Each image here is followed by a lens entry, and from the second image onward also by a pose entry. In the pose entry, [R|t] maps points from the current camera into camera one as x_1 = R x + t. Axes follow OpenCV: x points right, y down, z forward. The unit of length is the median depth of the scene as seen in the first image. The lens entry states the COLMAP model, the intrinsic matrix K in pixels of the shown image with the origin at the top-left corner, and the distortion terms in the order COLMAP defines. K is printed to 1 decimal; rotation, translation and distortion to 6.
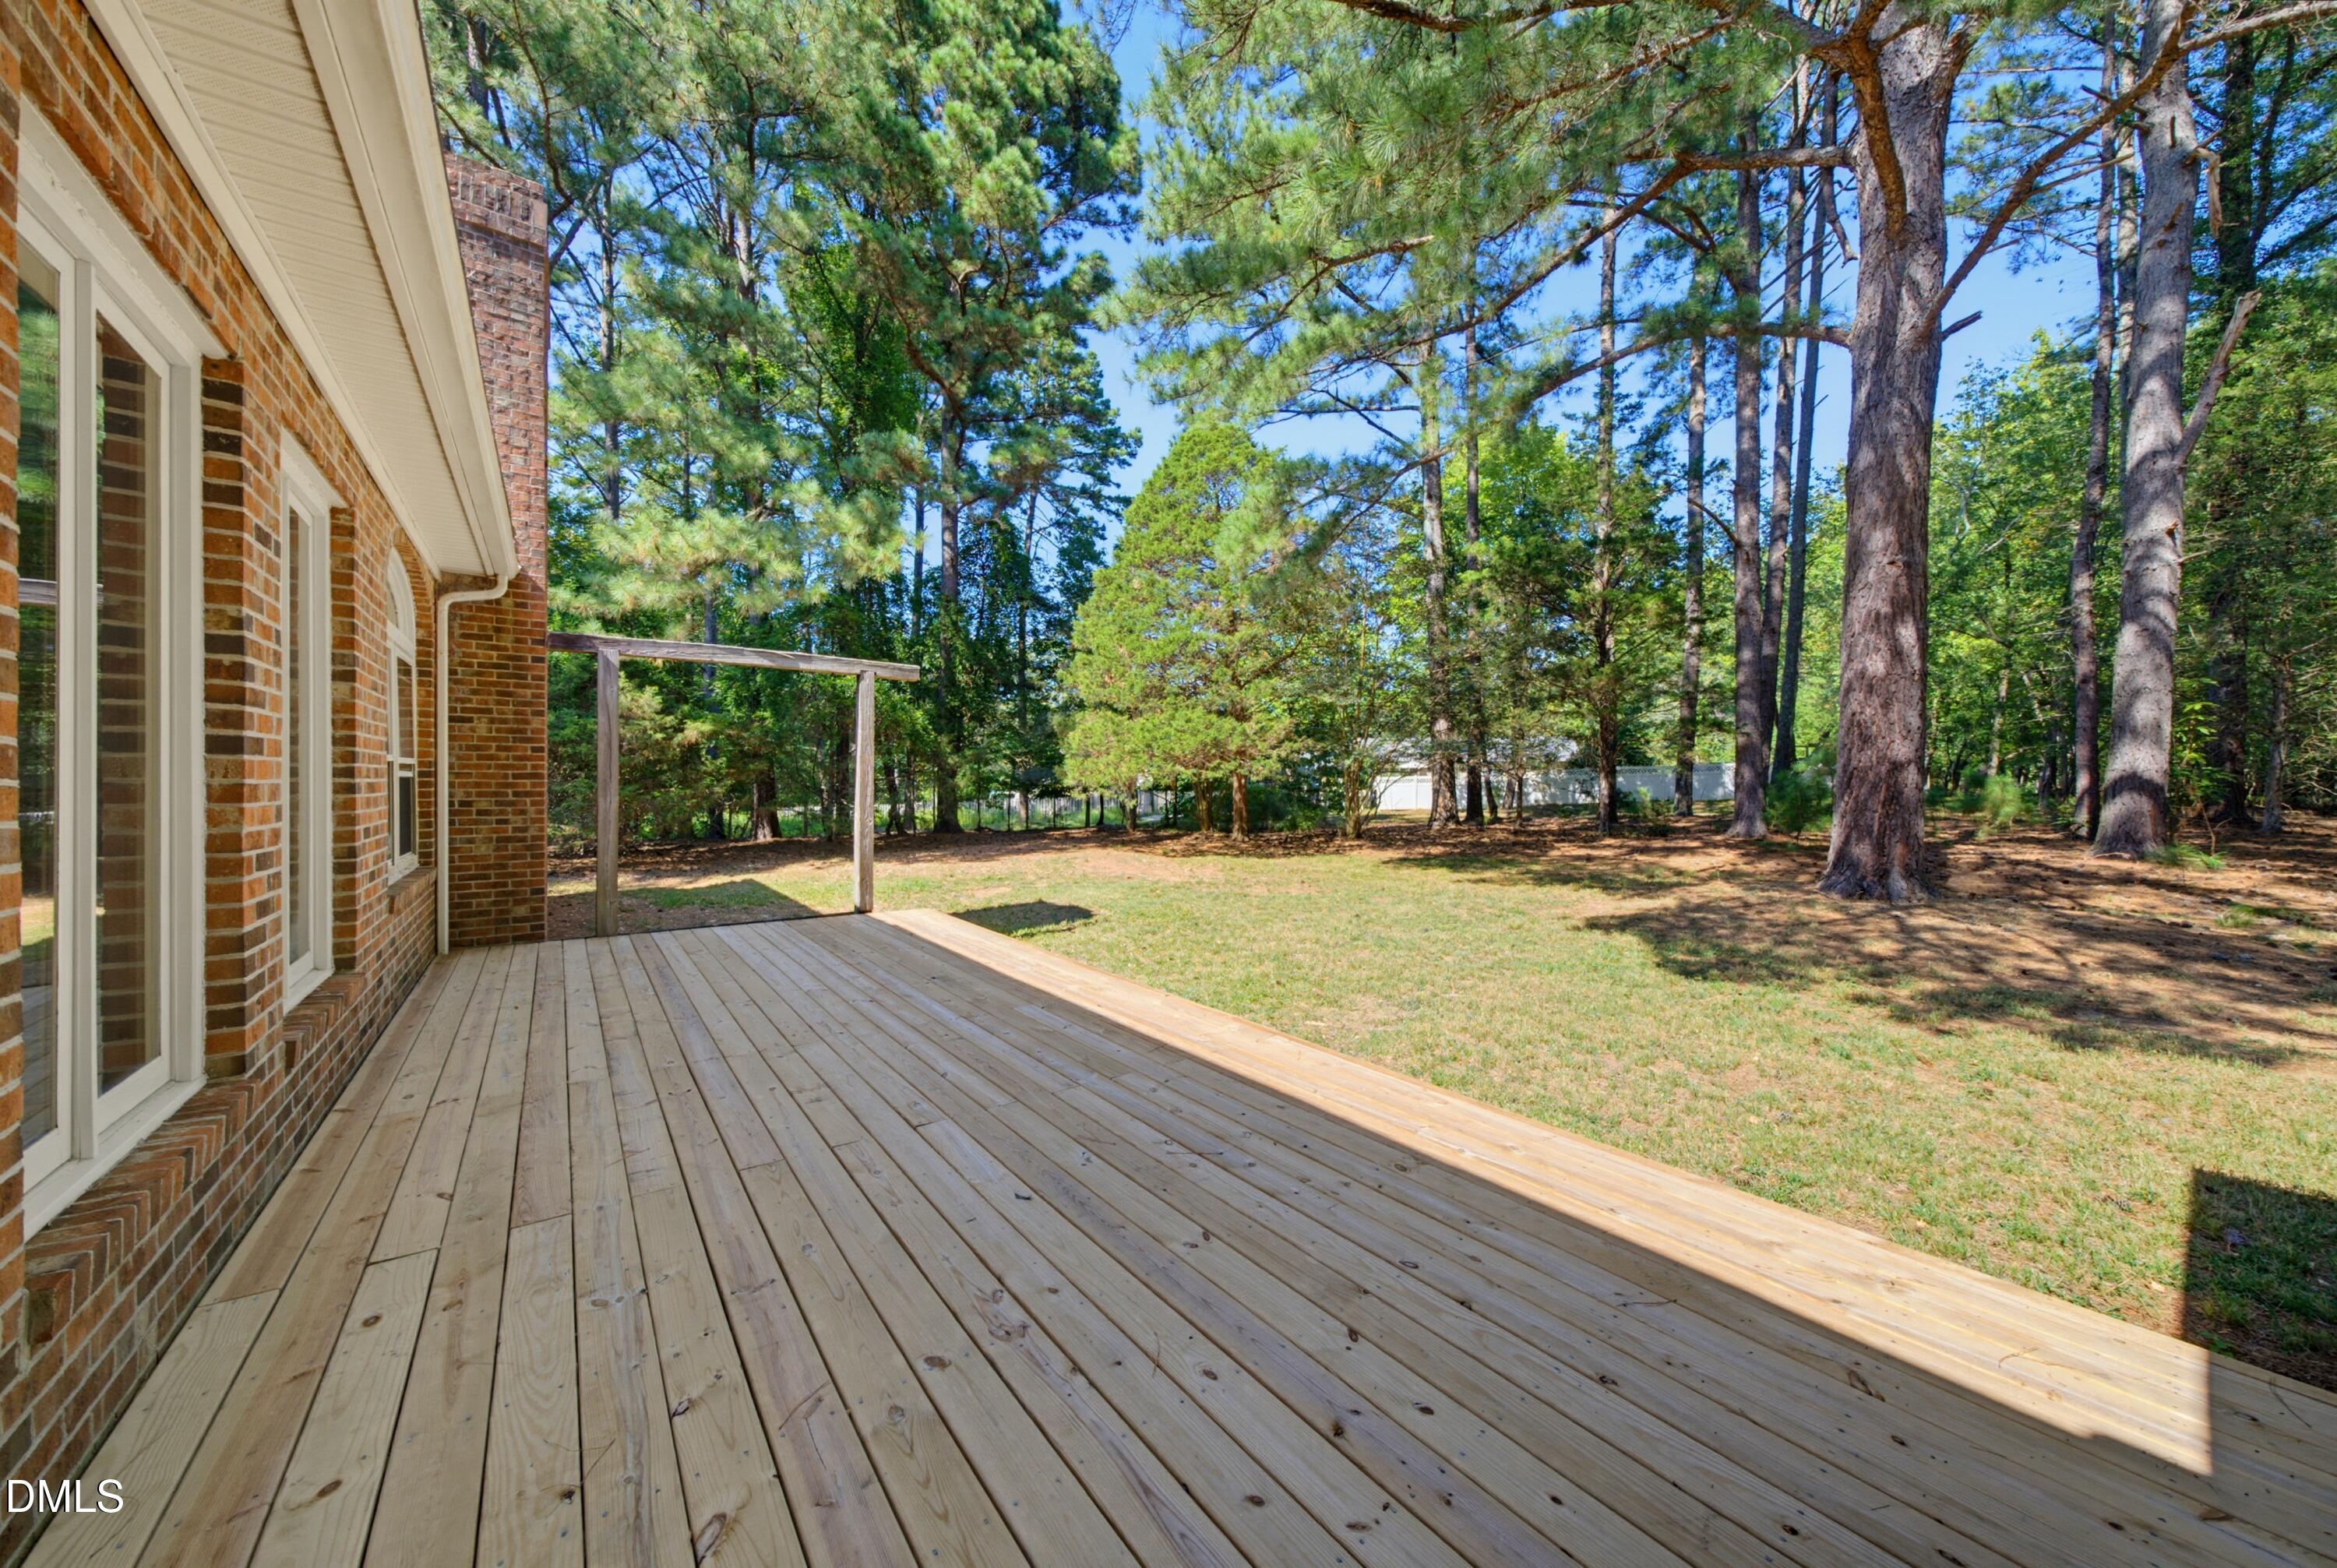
lens RADIAL K [[810.6, 0, 1144.7], [0, 810.6, 773.4], [0, 0, 1]] dist [-0.011854, 0.004128]
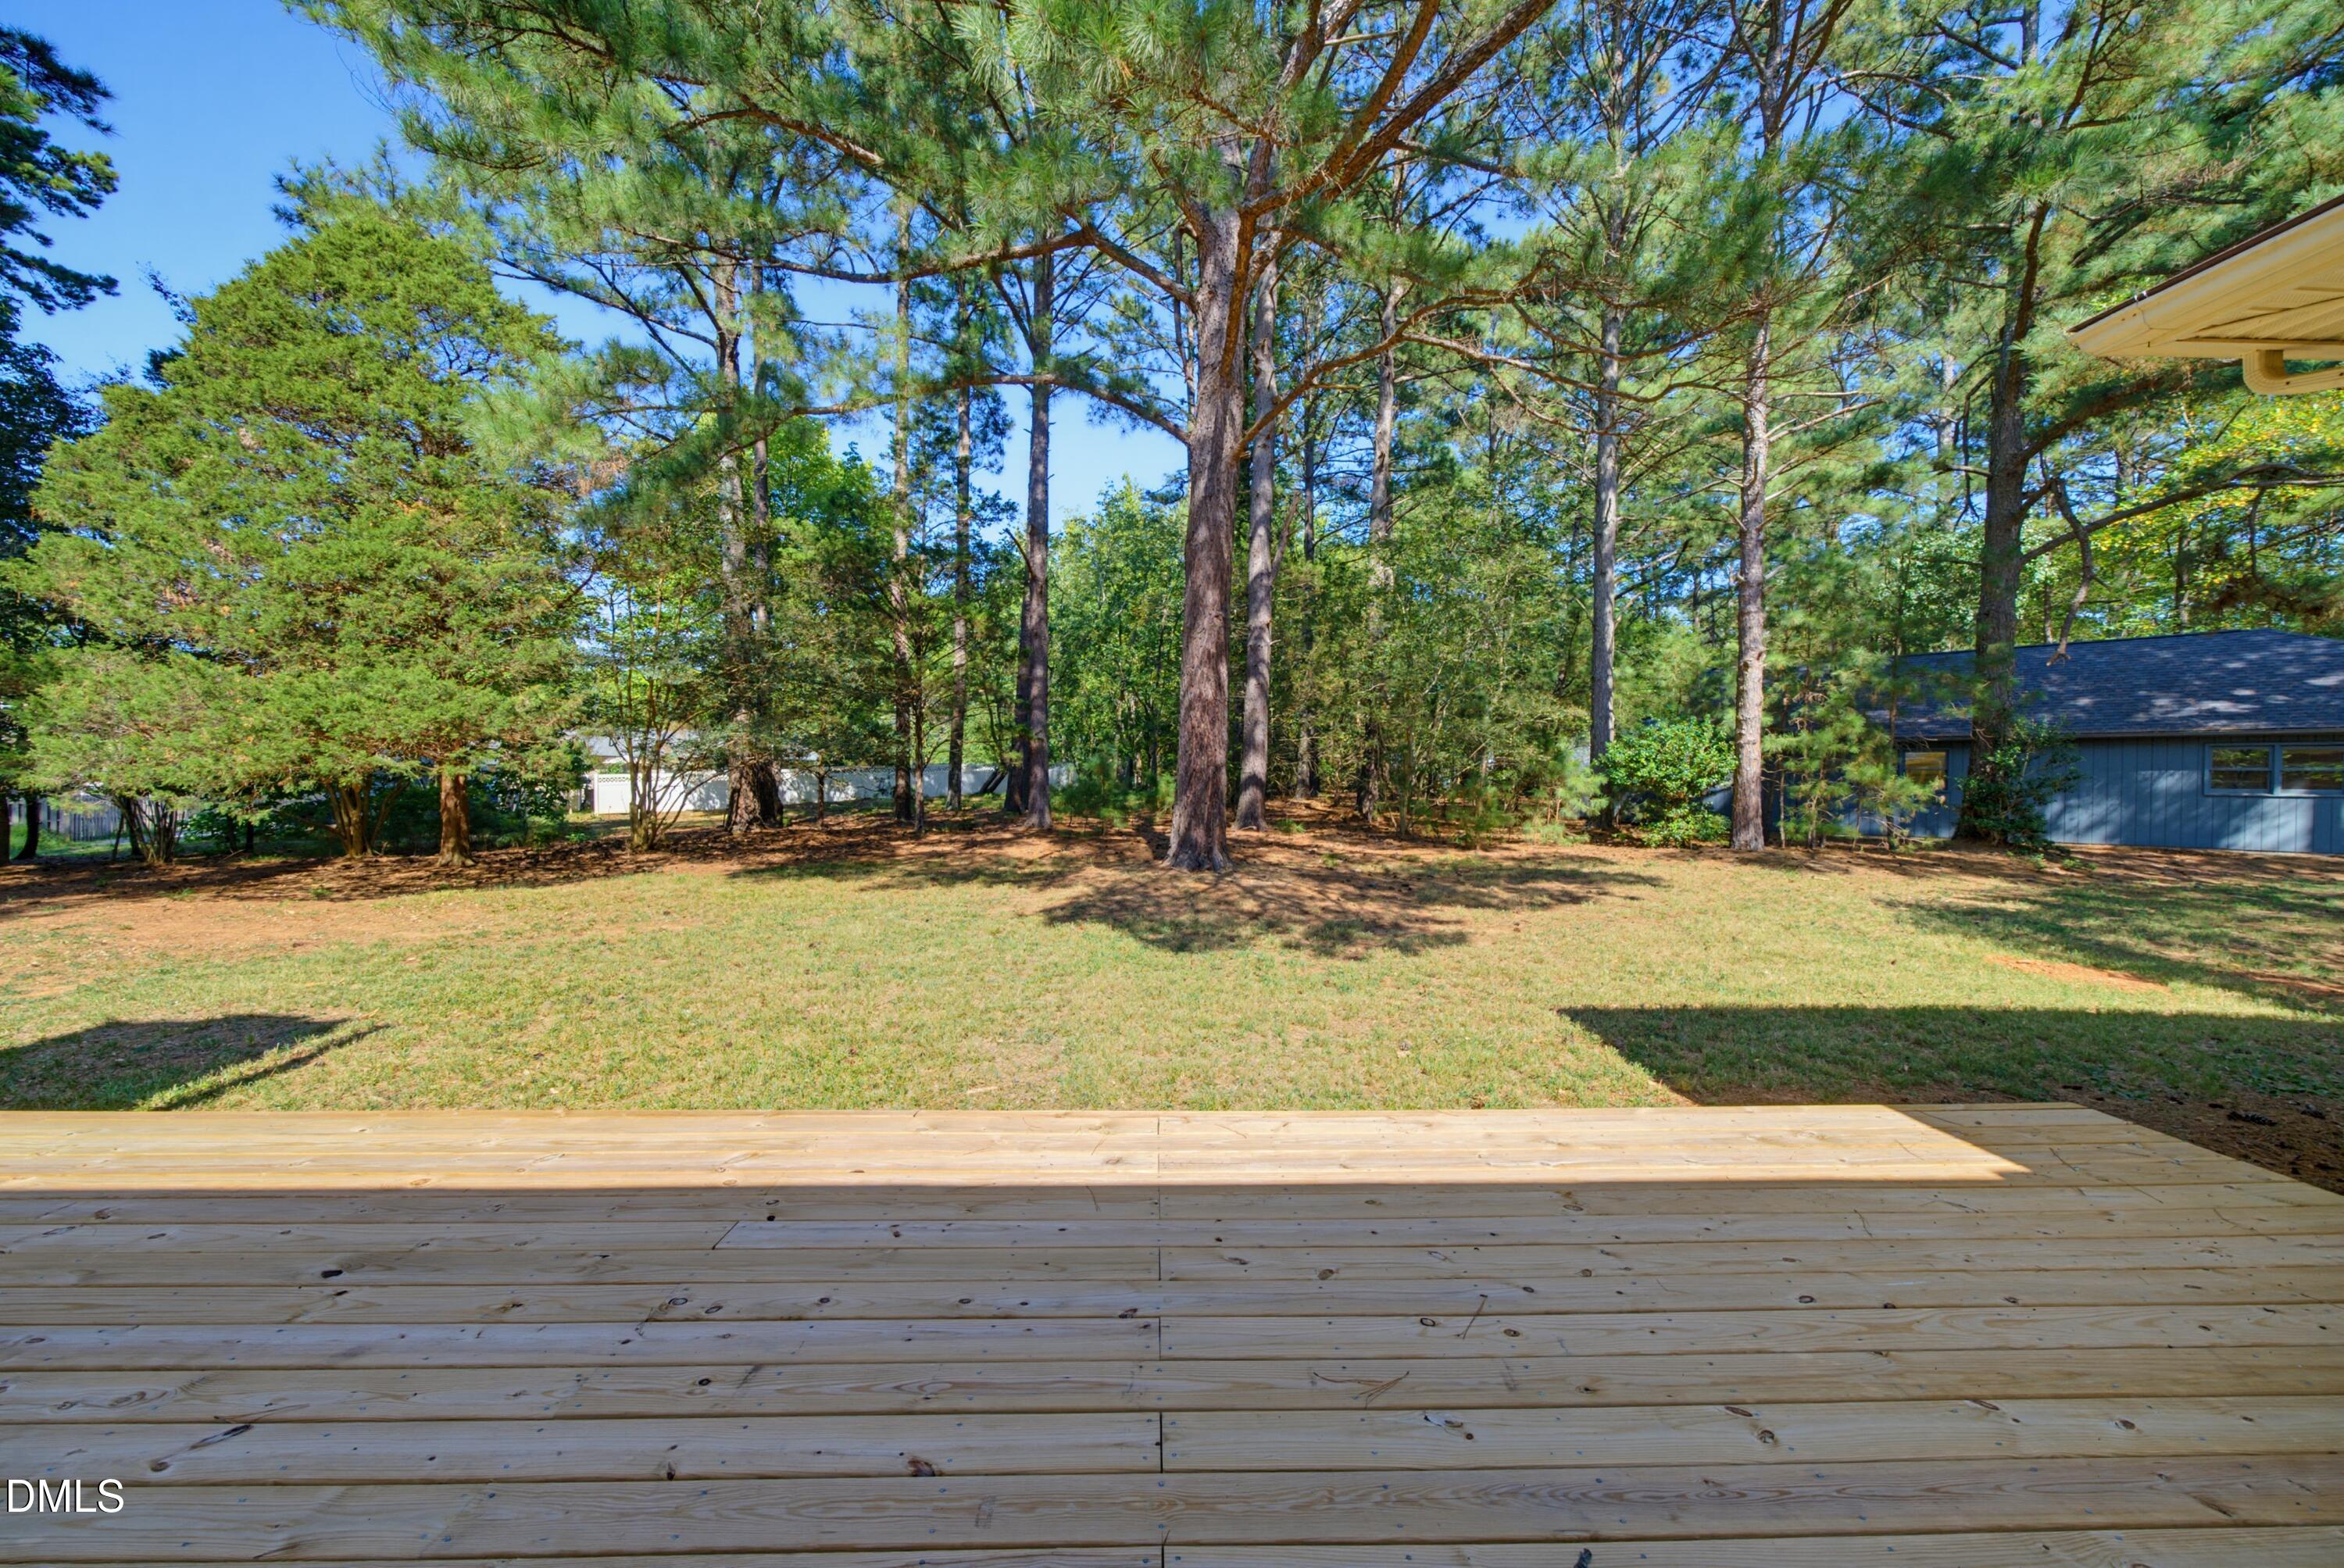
lens RADIAL K [[813.0, 0, 1149.3], [0, 813.0, 792.9], [0, 0, 1]] dist [-0.011854, 0.004128]
pose [[0.578184, -0.014395, 0.815779, -0.123920], [-0.007270, 0.999714, 0.022793, 0.000734], [-0.815874, -0.019109, 0.577914, 0.156106]]
